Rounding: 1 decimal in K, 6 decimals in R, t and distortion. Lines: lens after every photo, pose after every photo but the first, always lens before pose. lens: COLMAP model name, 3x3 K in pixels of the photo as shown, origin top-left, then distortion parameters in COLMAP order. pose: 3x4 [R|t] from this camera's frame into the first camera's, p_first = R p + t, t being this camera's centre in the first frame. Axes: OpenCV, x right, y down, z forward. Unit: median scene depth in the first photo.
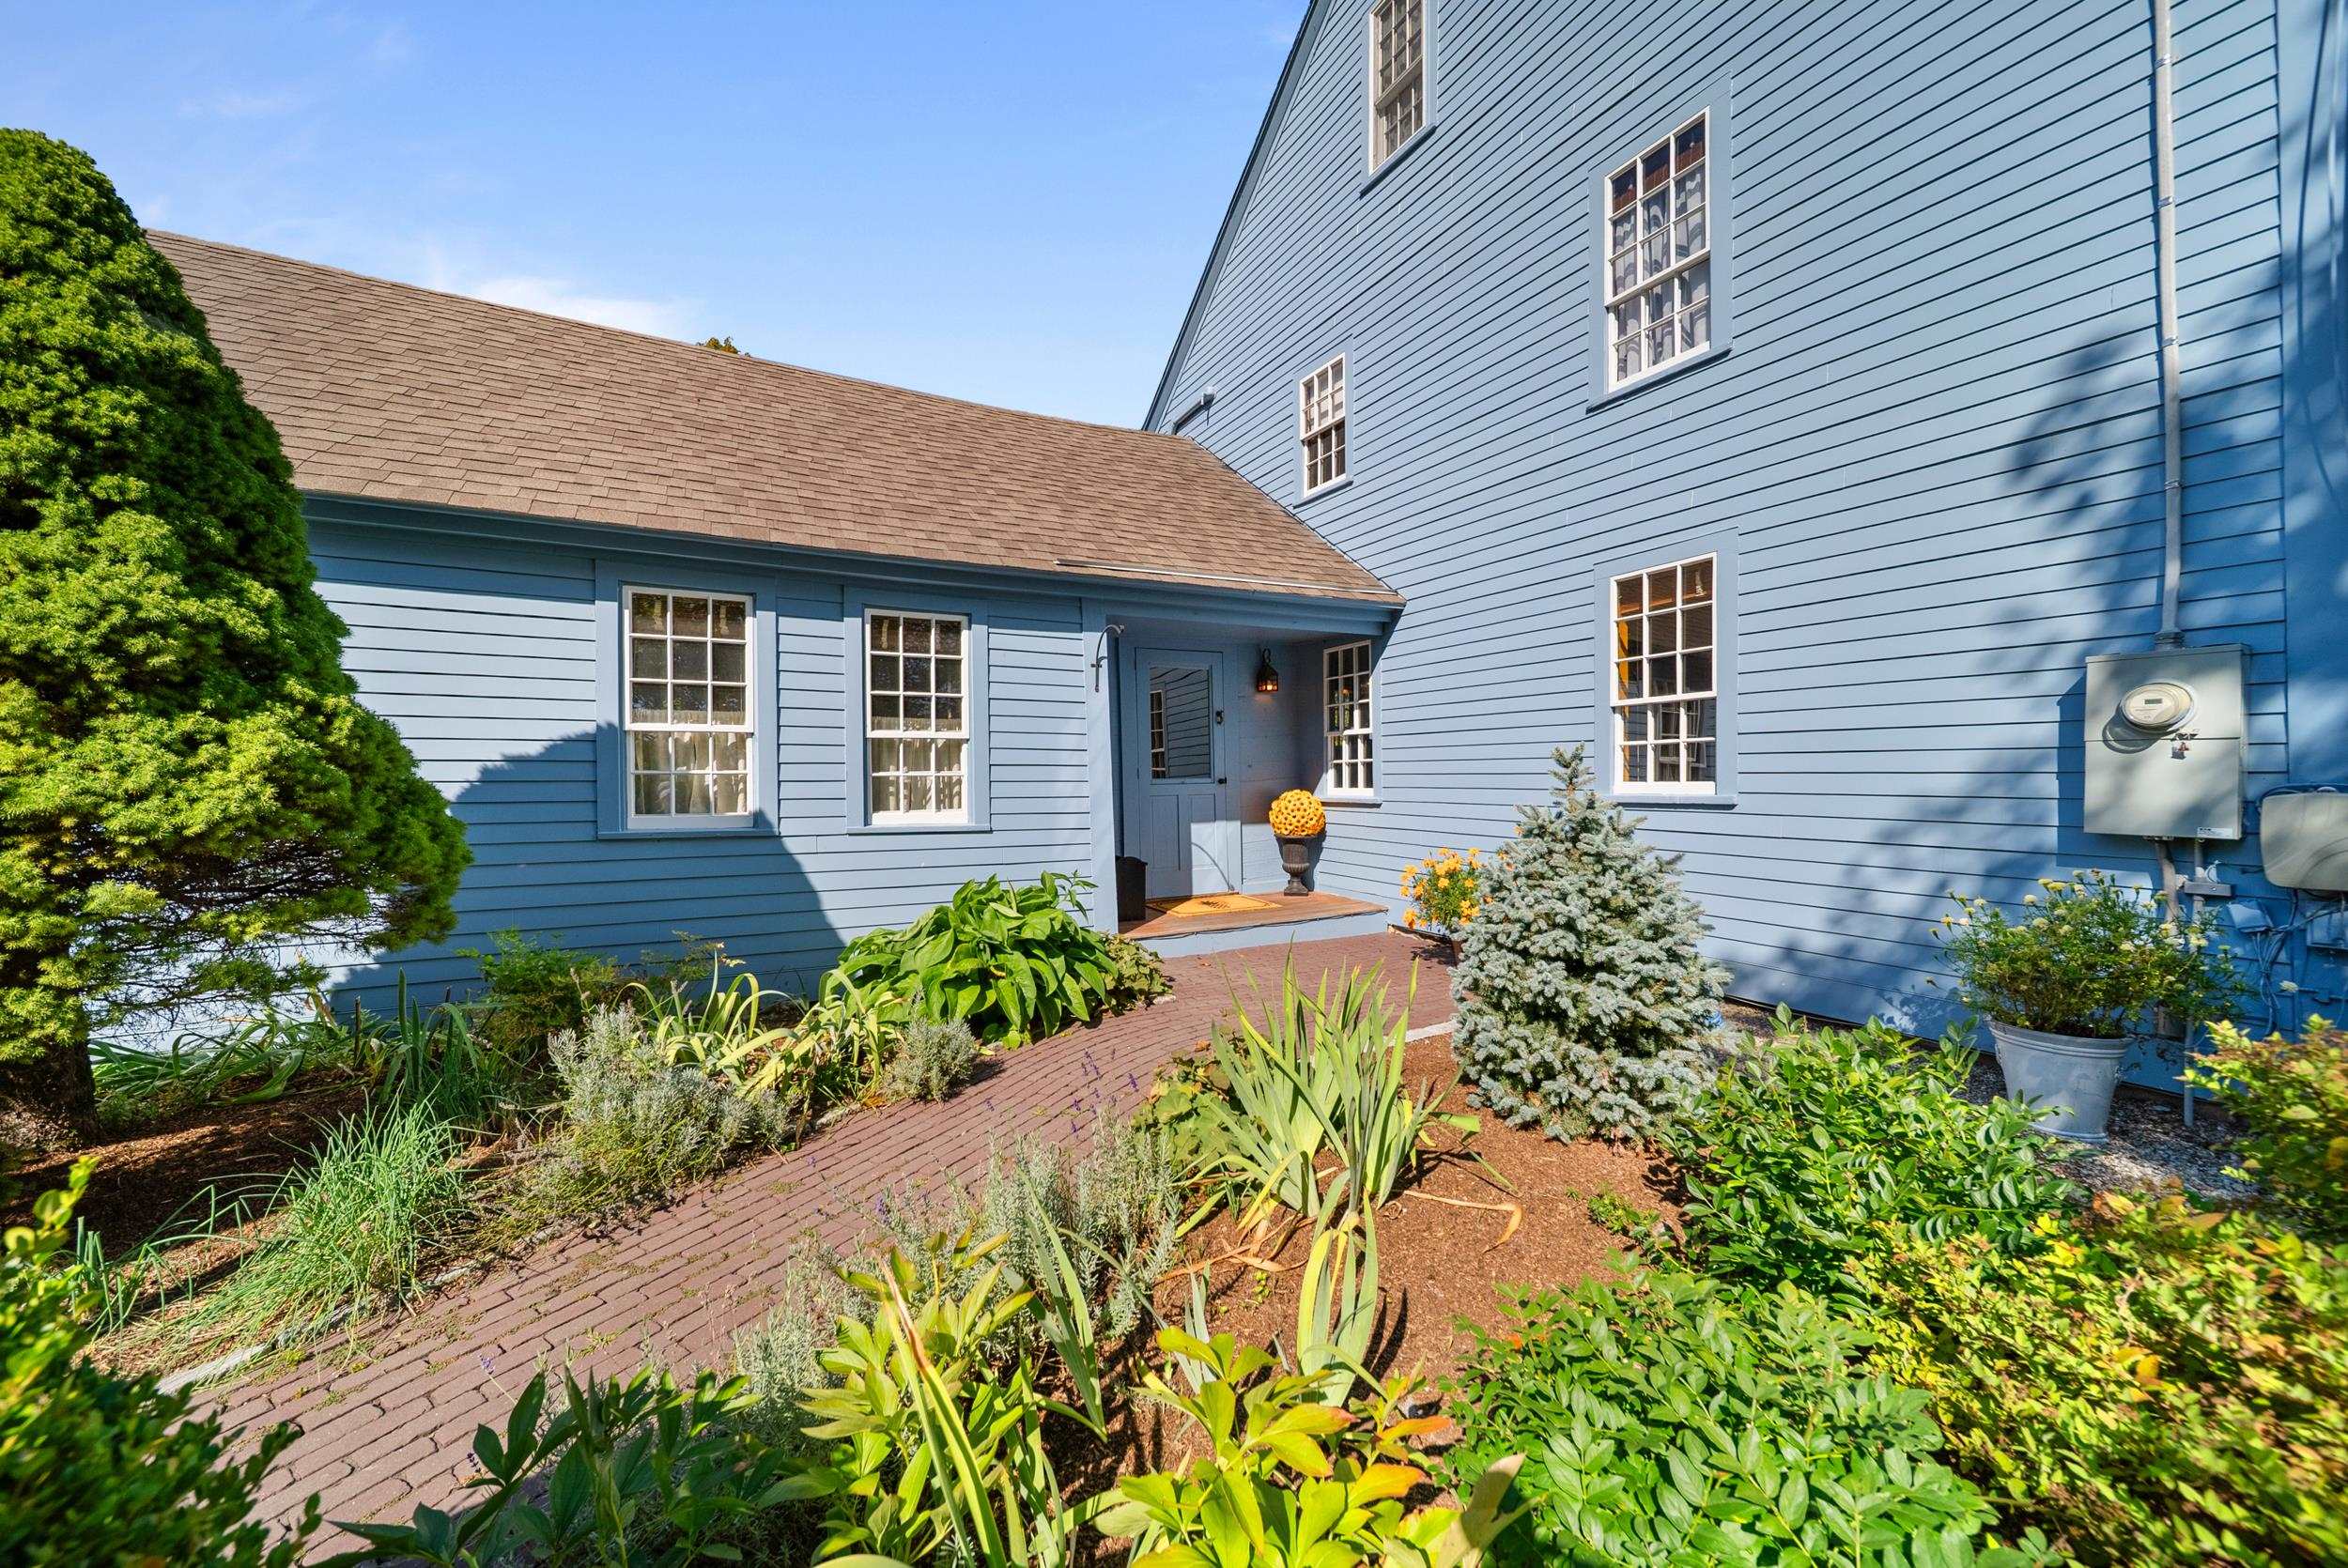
lens RADIAL K [[859.0, 0, 1168.7], [0, 859.0, 783.2], [0, 0, 1]] dist [0.001124, -0.000687]
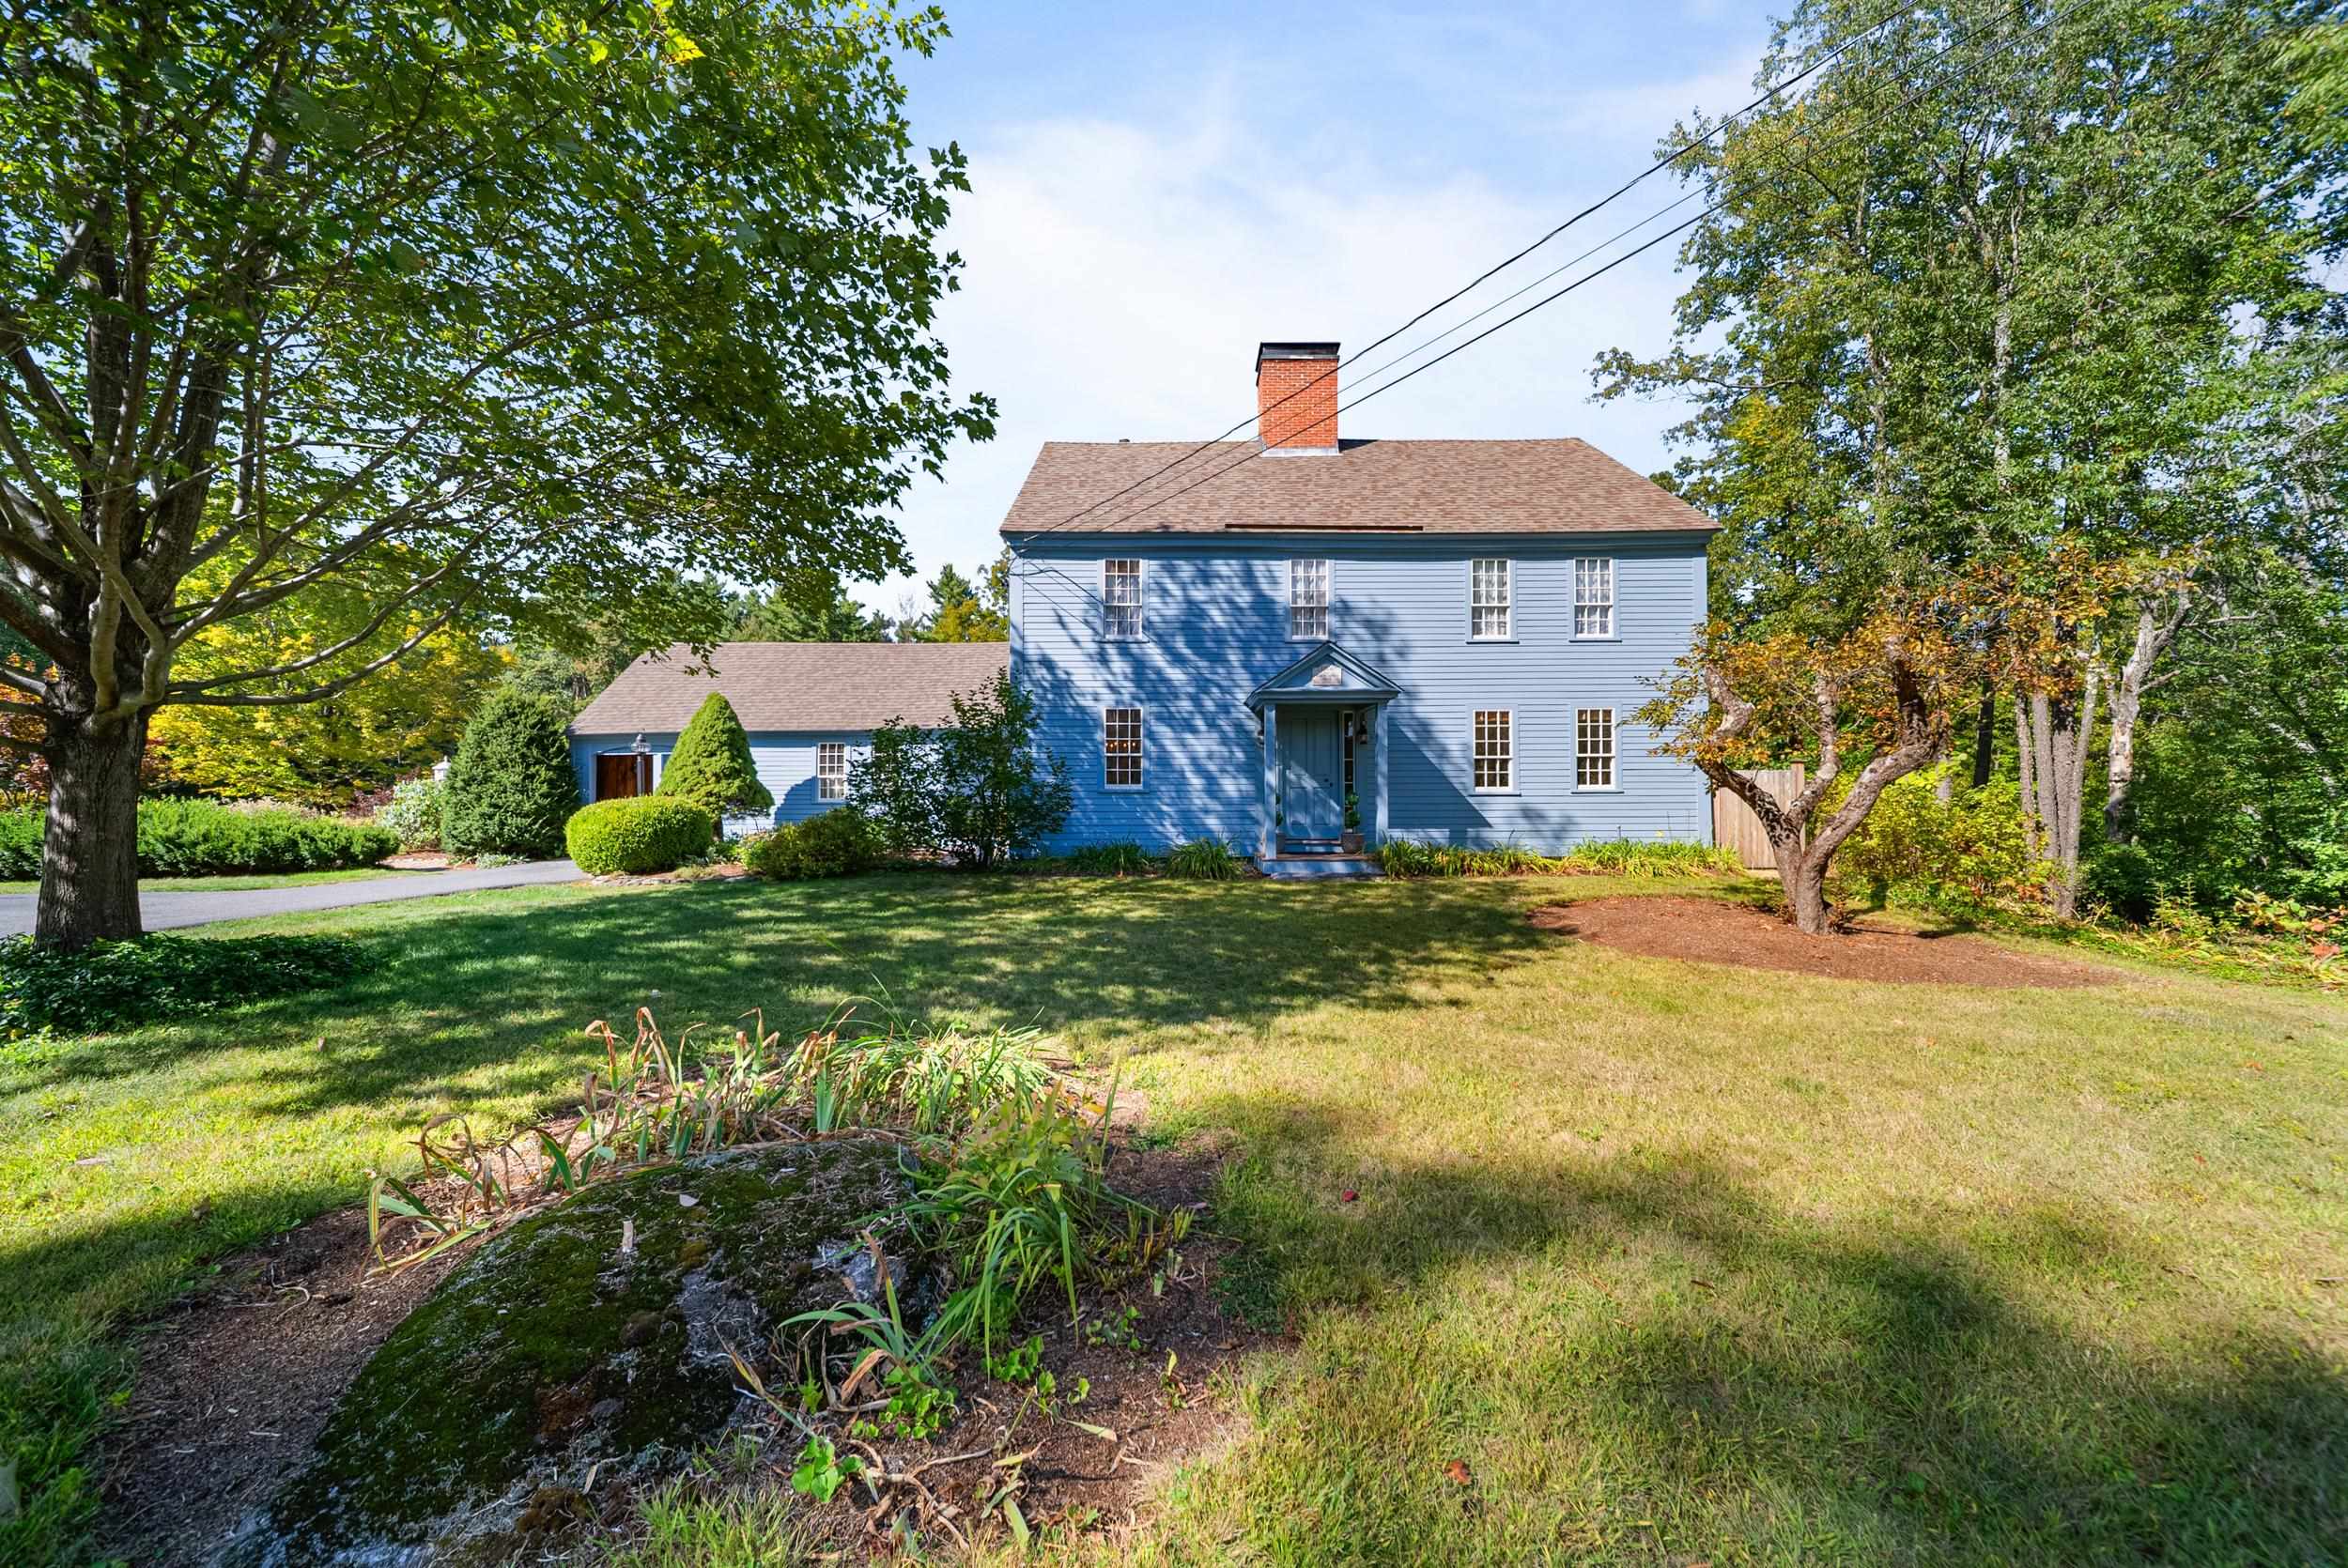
lens RADIAL K [[859.0, 0, 1177.9], [0, 859.0, 798.7], [0, 0, 1]] dist [0.001124, -0.000687]
pose [[0.889666, -0.001964, -0.456607, 2.052407], [-0.001076, 0.999979, -0.006398, 0.045702], [0.456610, 0.006184, 0.889645, -1.384862]]
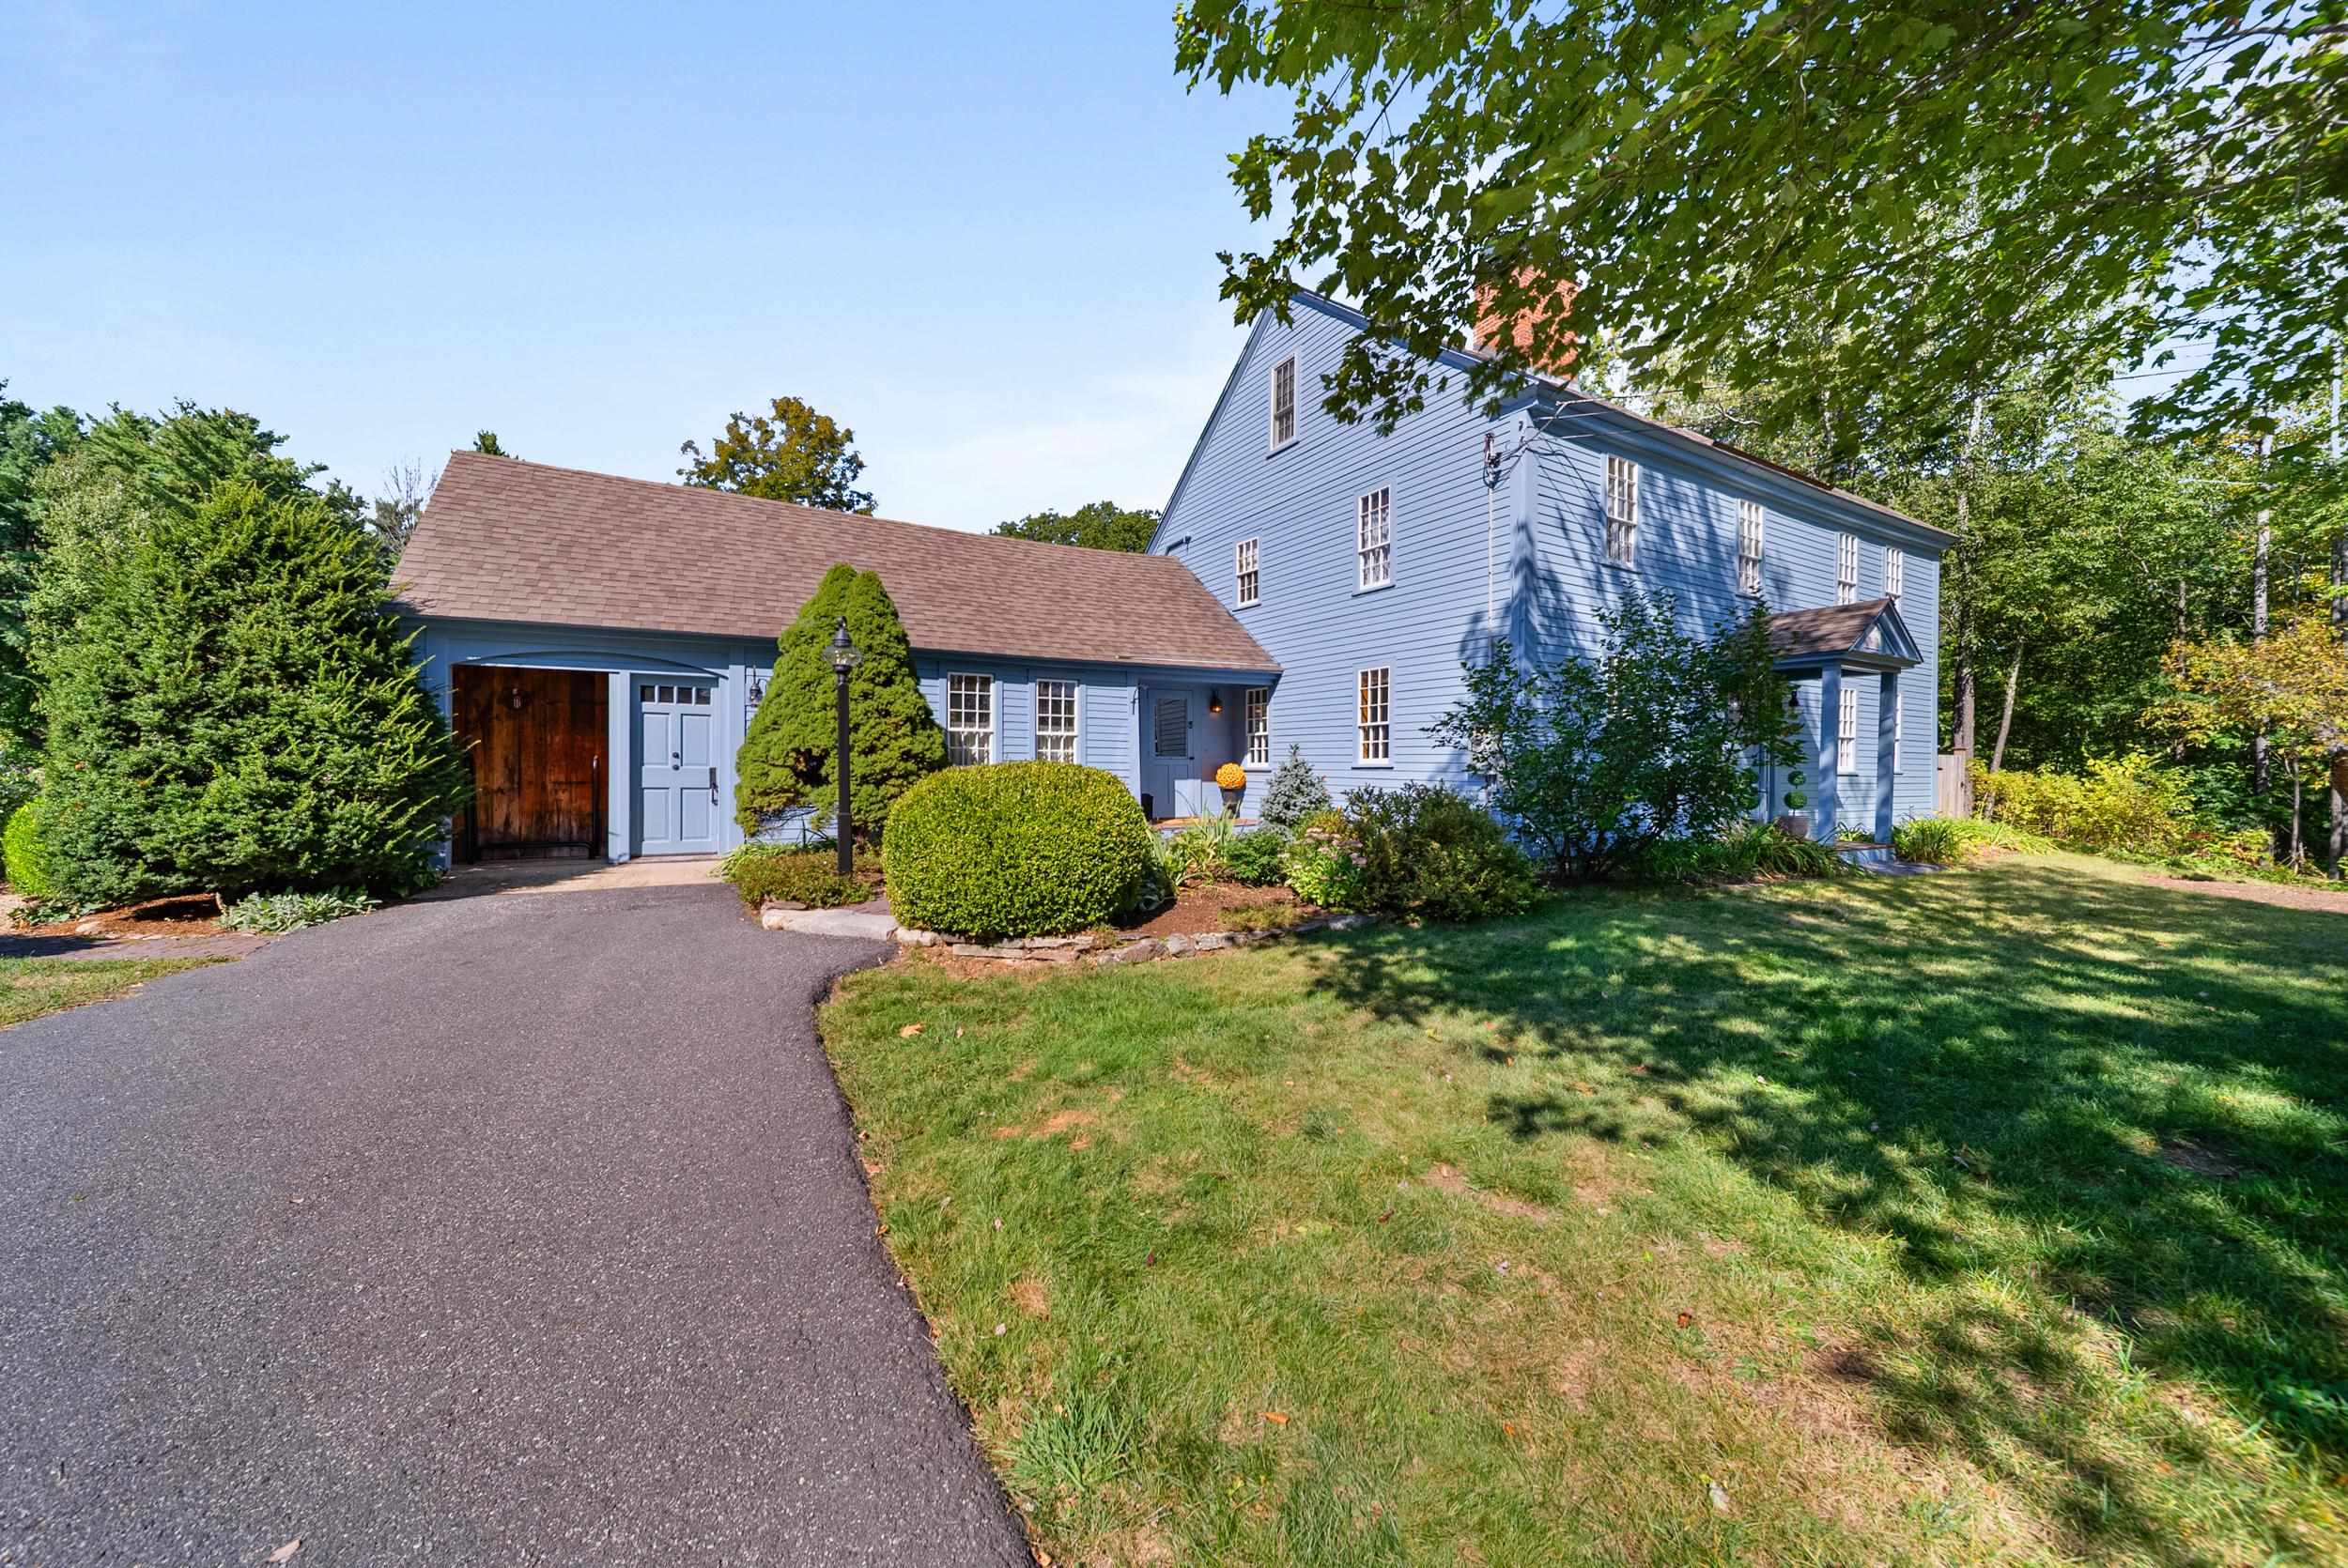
lens RADIAL K [[859.0, 0, 1180.3], [0, 859.0, 768.2], [0, 0, 1]] dist [0.001124, -0.000687]
pose [[0.999137, 0.013867, 0.039158, -0.044780], [-0.013681, 0.999894, -0.005023, 0.035854], [-0.039223, 0.004483, 0.999220, -1.091397]]
